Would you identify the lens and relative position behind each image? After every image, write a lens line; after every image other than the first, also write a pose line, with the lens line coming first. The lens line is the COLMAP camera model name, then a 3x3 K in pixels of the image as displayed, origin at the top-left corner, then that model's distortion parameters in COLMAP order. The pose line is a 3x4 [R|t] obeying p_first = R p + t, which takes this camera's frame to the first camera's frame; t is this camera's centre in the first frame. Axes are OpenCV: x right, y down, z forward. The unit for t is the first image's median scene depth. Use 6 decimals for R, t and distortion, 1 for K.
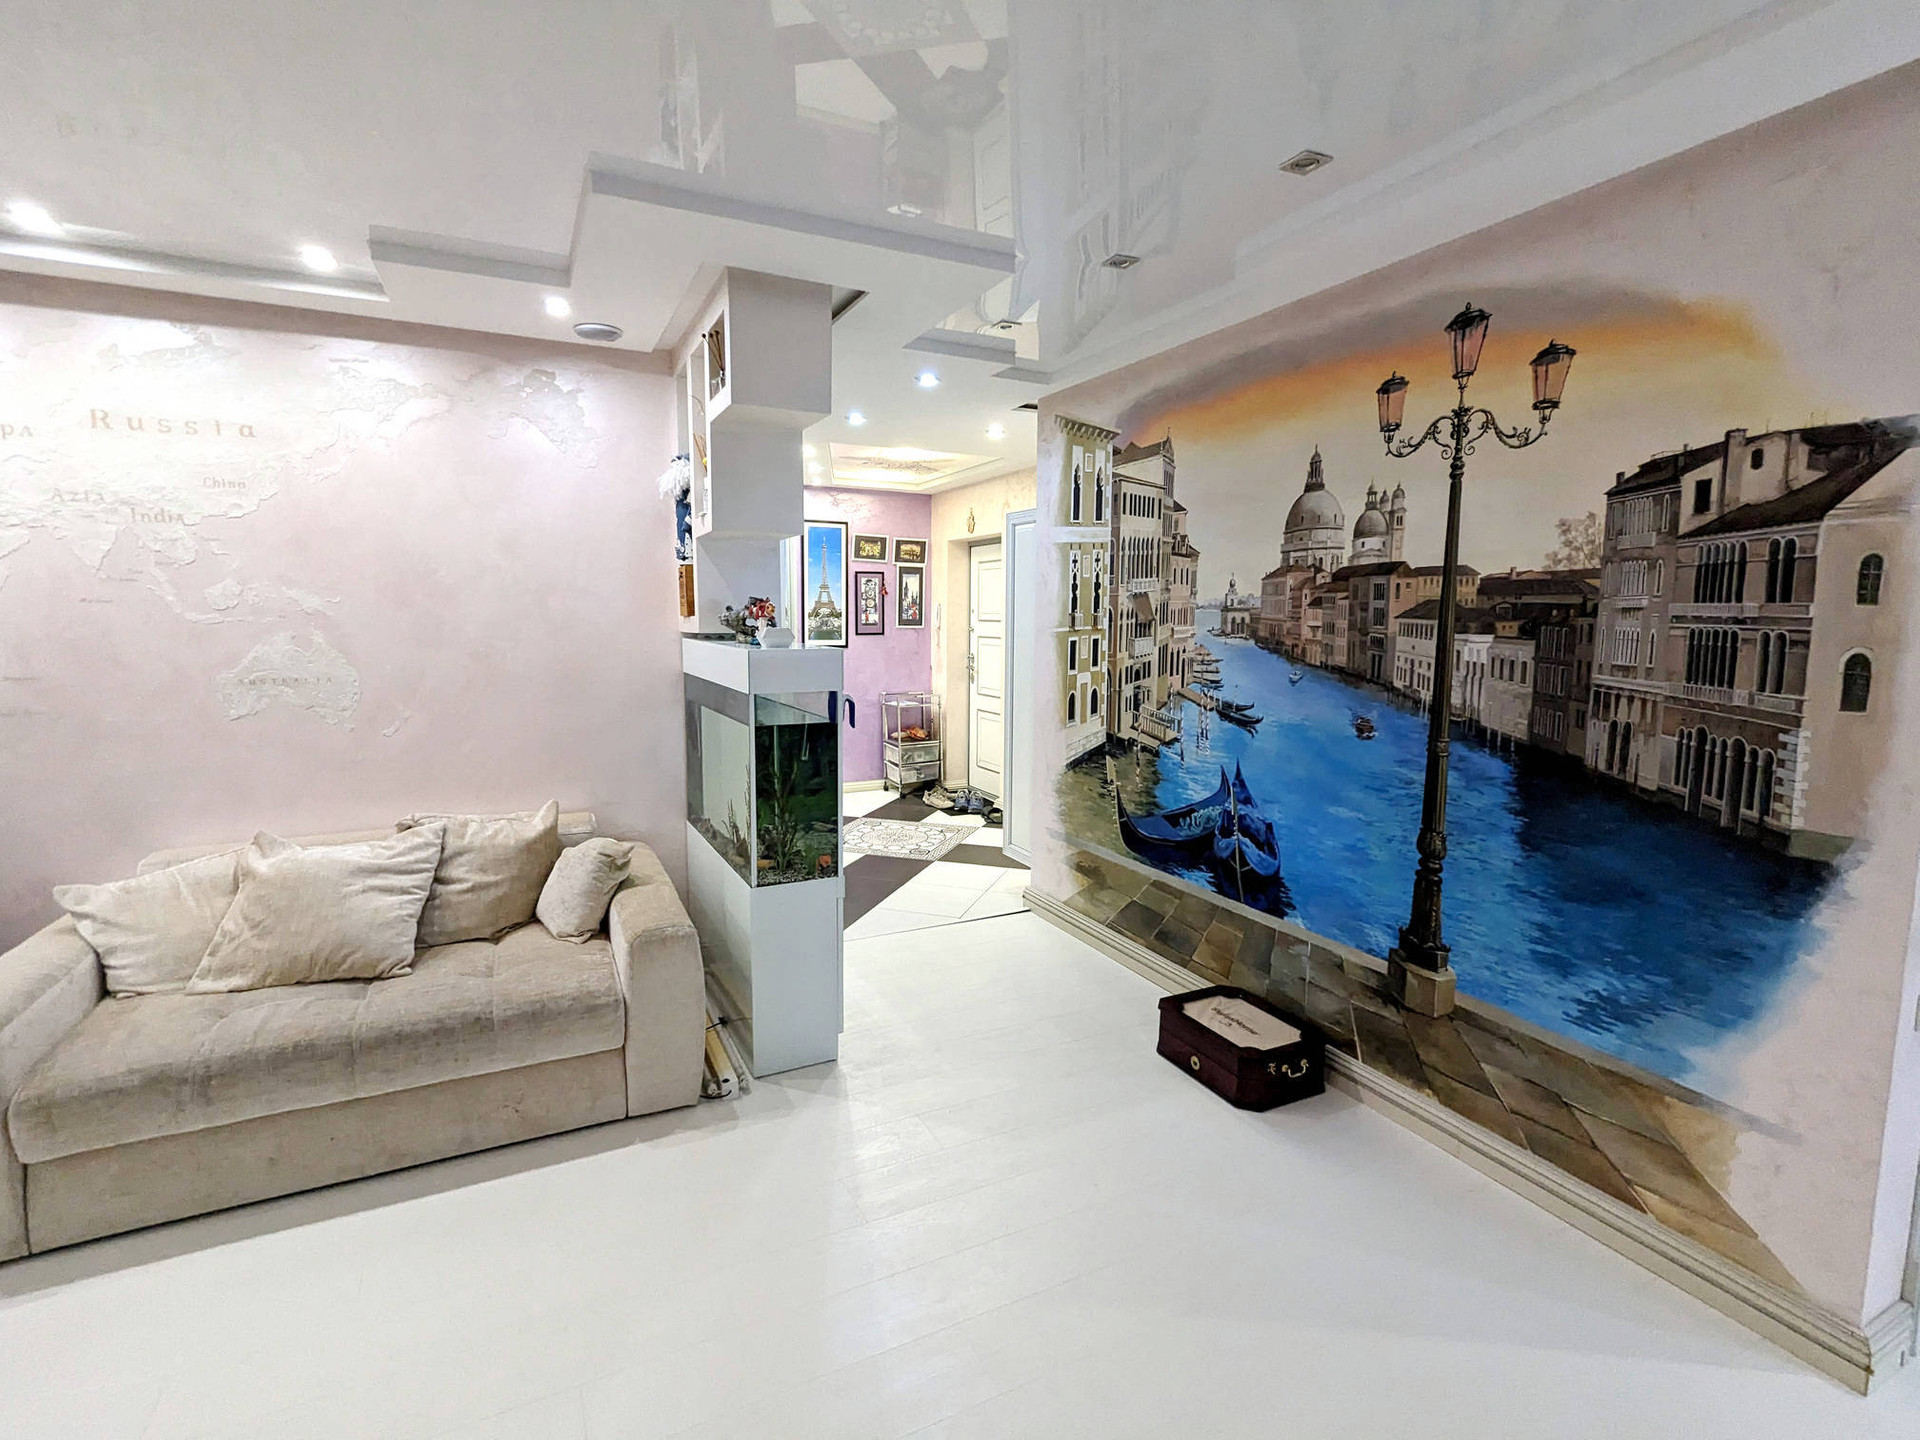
lens RADIAL K [[916.0, 0, 959.6], [0, 916.0, 708.9], [0, 0, 1]] dist [0.005116, 0.001178]
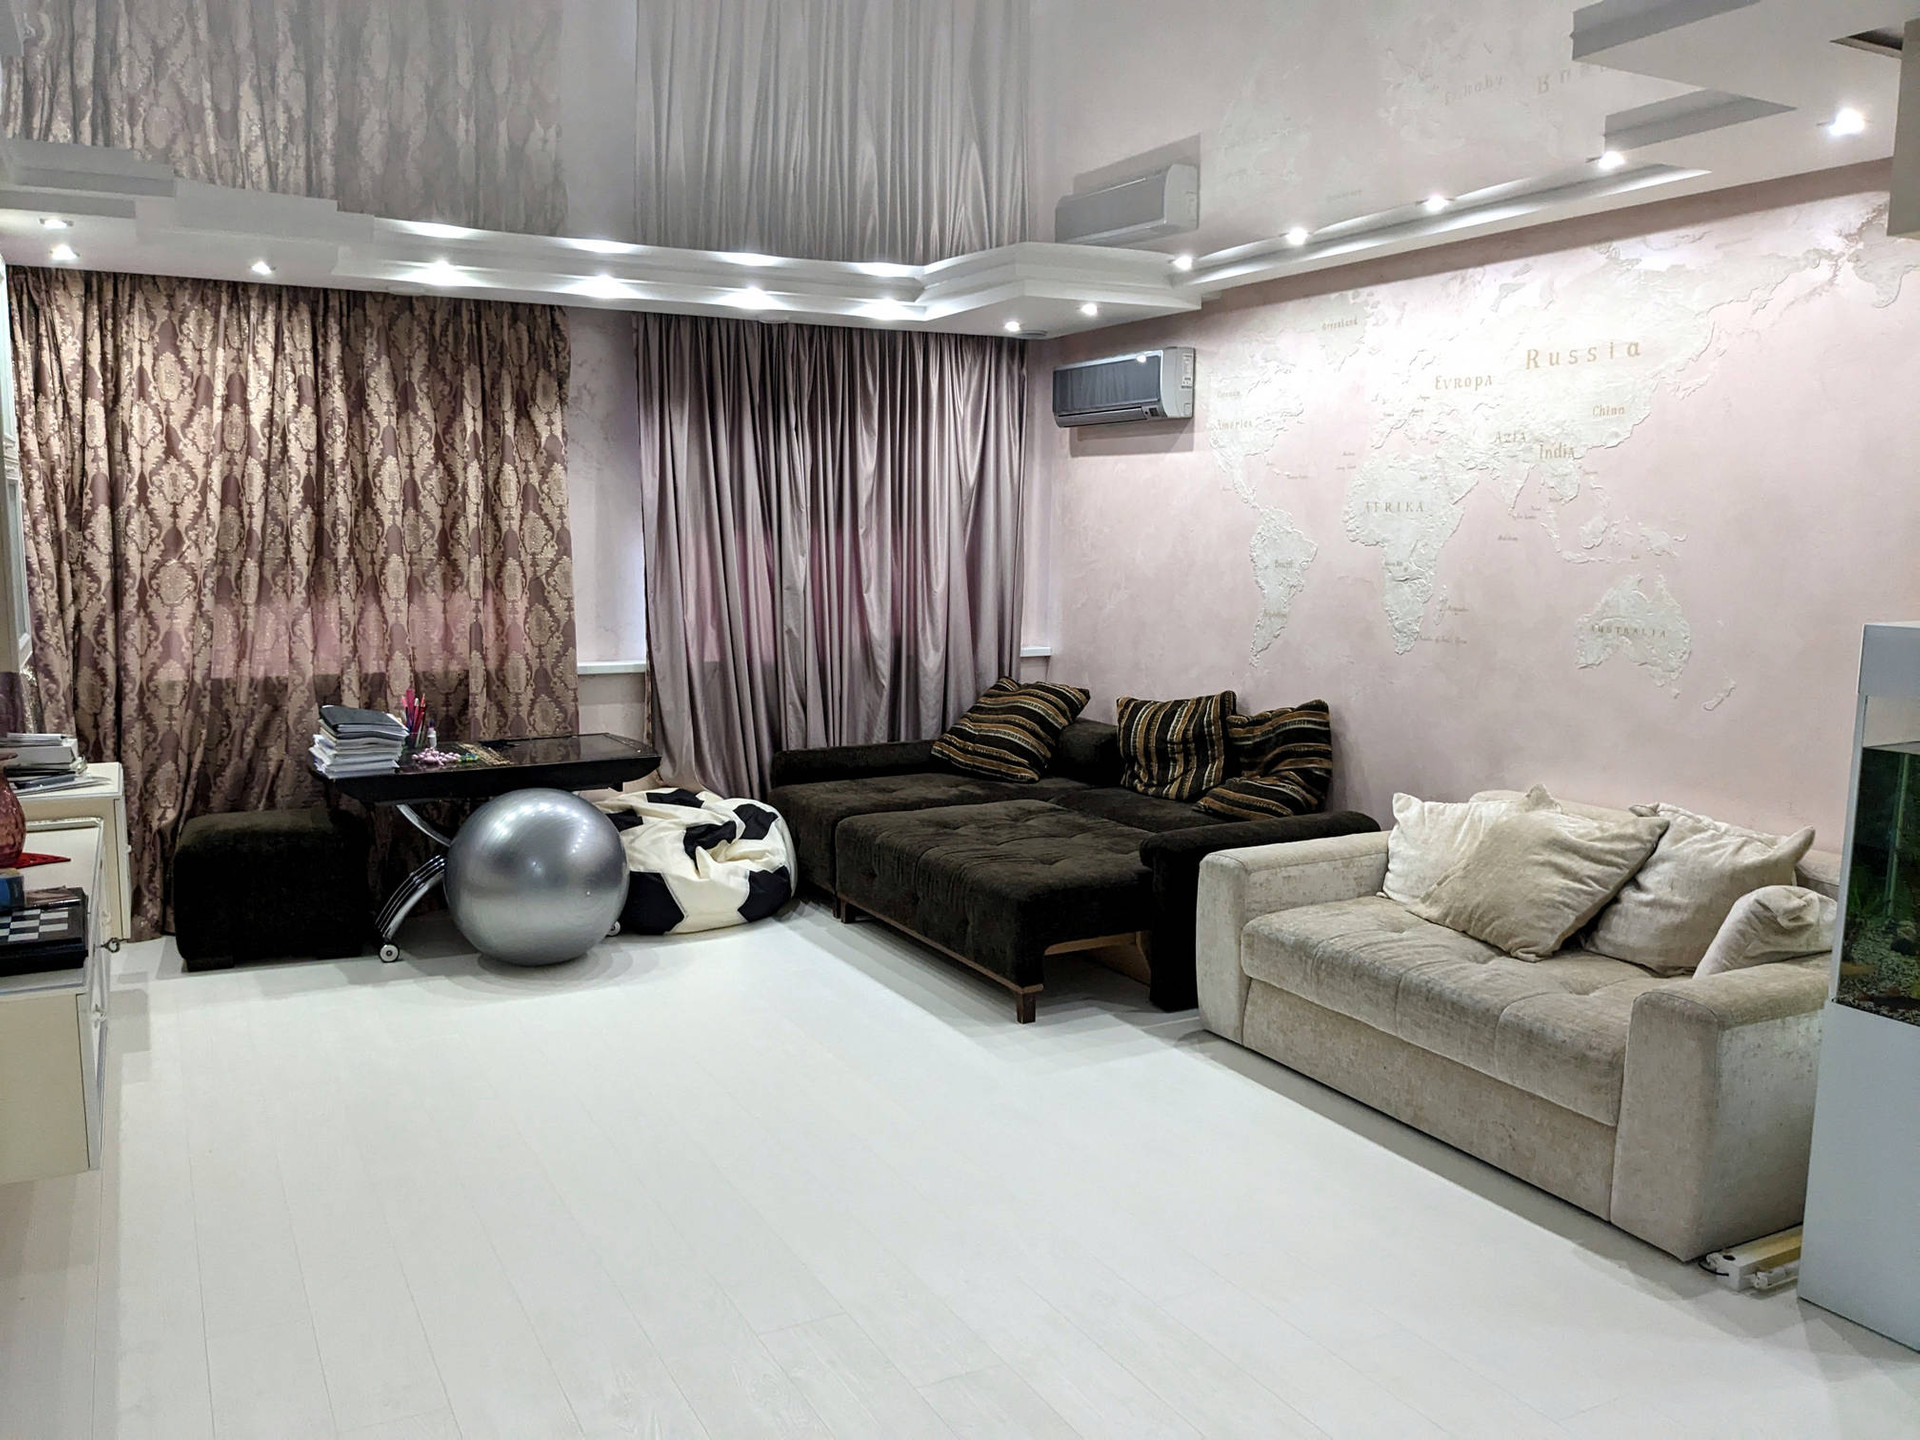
lens RADIAL K [[1548.6, 0, 962.5], [0, 1548.6, 722.0], [0, 0, 1]] dist [0.035367, -0.035412]
pose [[0.033360, 0.126236, -0.991439, 0.786323], [-0.113045, 0.986102, 0.121752, -0.057126], [0.993030, 0.108015, 0.047167, 0.331530]]
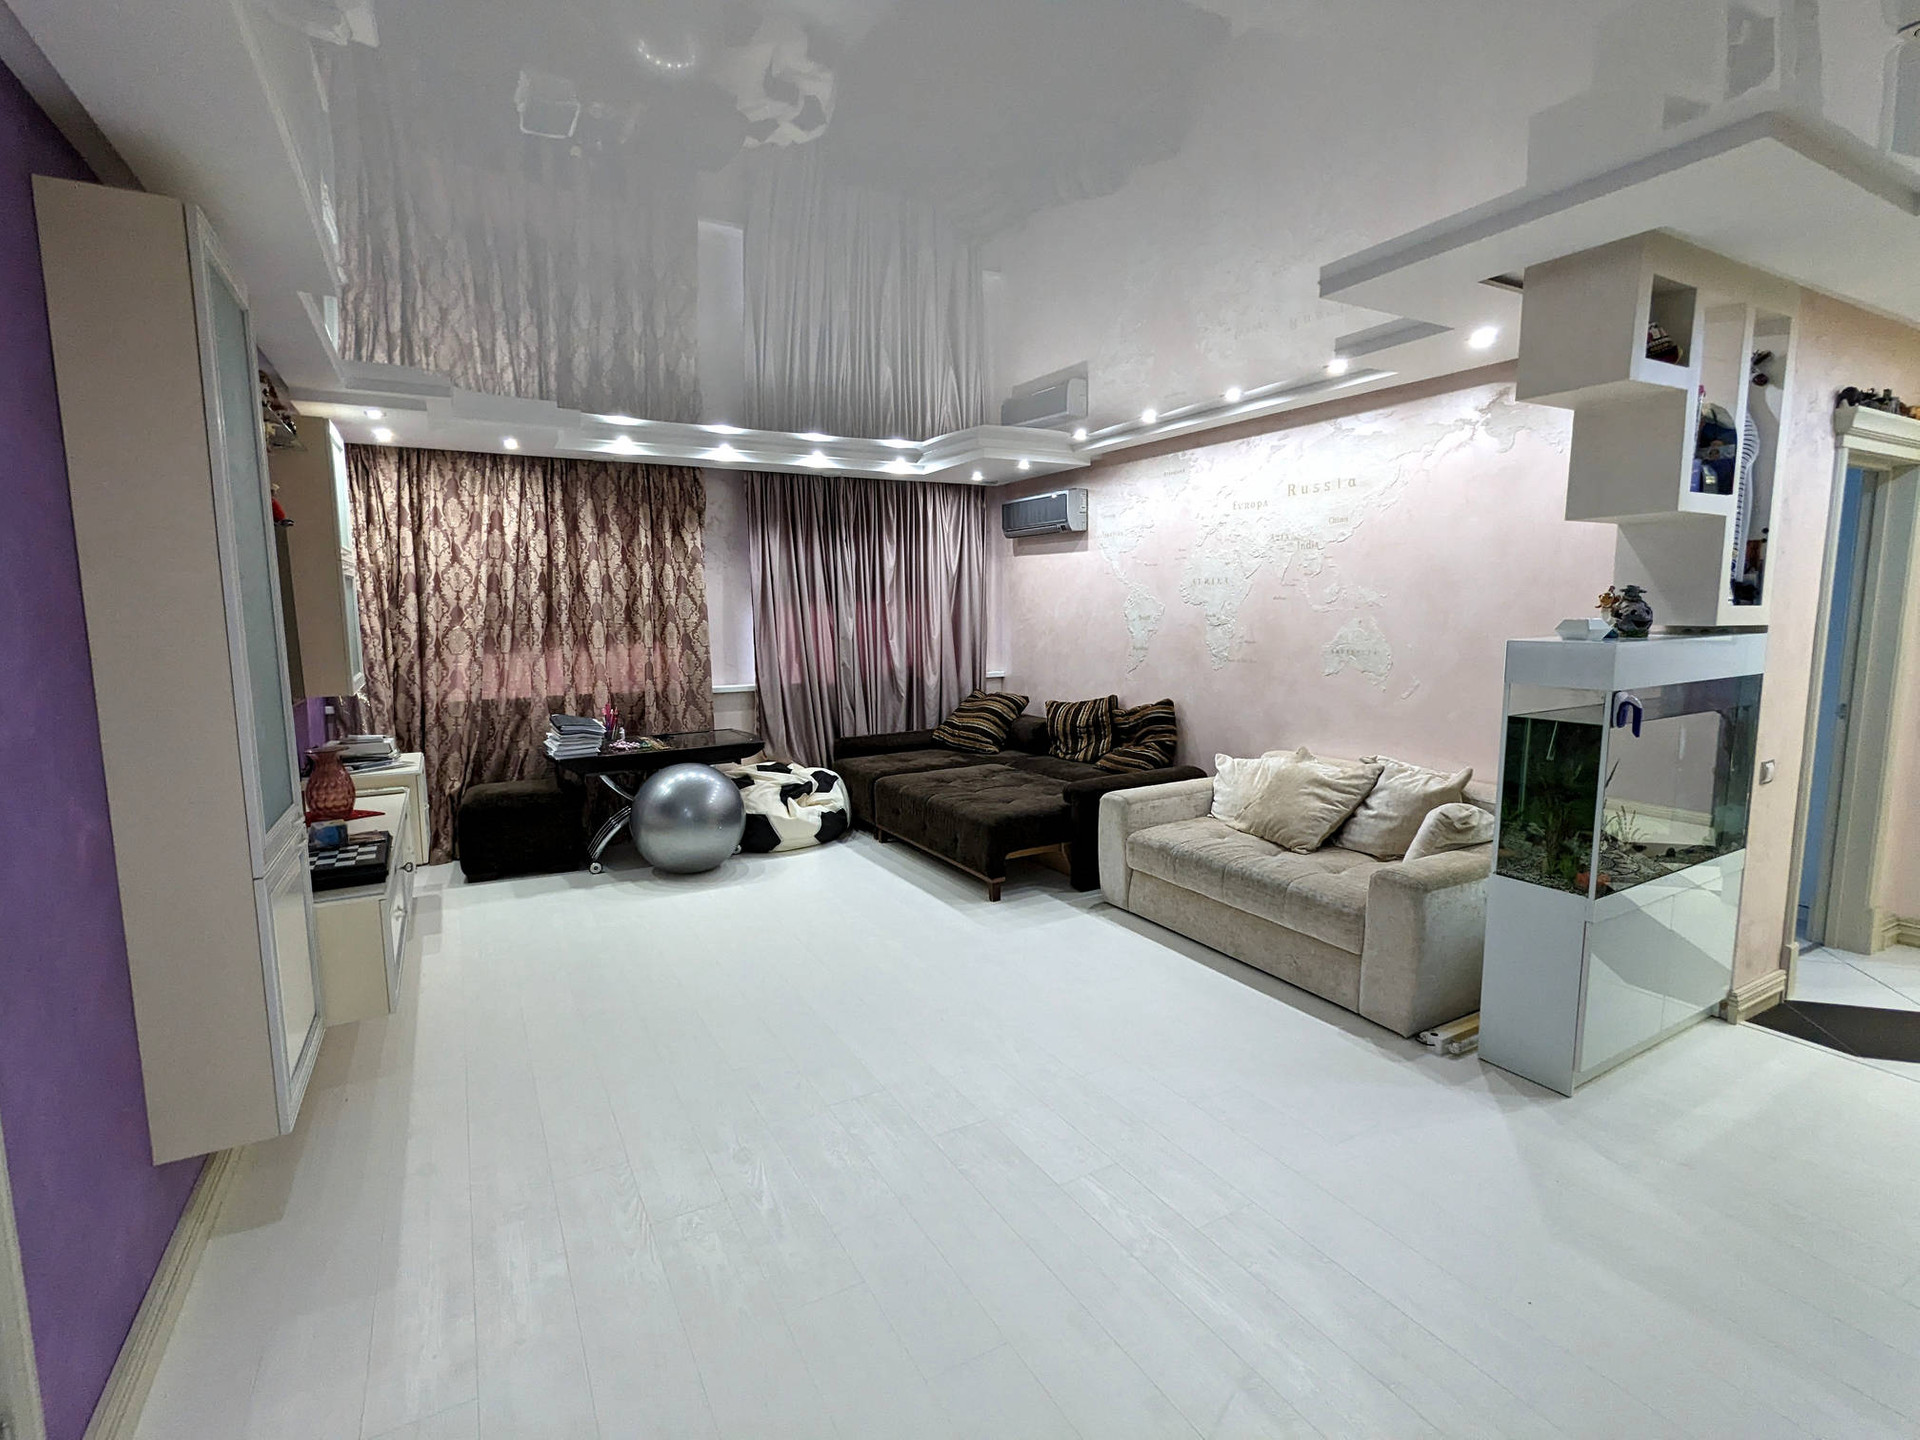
lens RADIAL K [[916.0, 0, 989.4], [0, 916.0, 709.0], [0, 0, 1]] dist [0.005116, 0.001178]
pose [[0.078465, 0.110581, -0.990765, 0.715782], [-0.098136, 0.989859, 0.102708, -0.035725], [0.992075, 0.089171, 0.088521, 0.333037]]
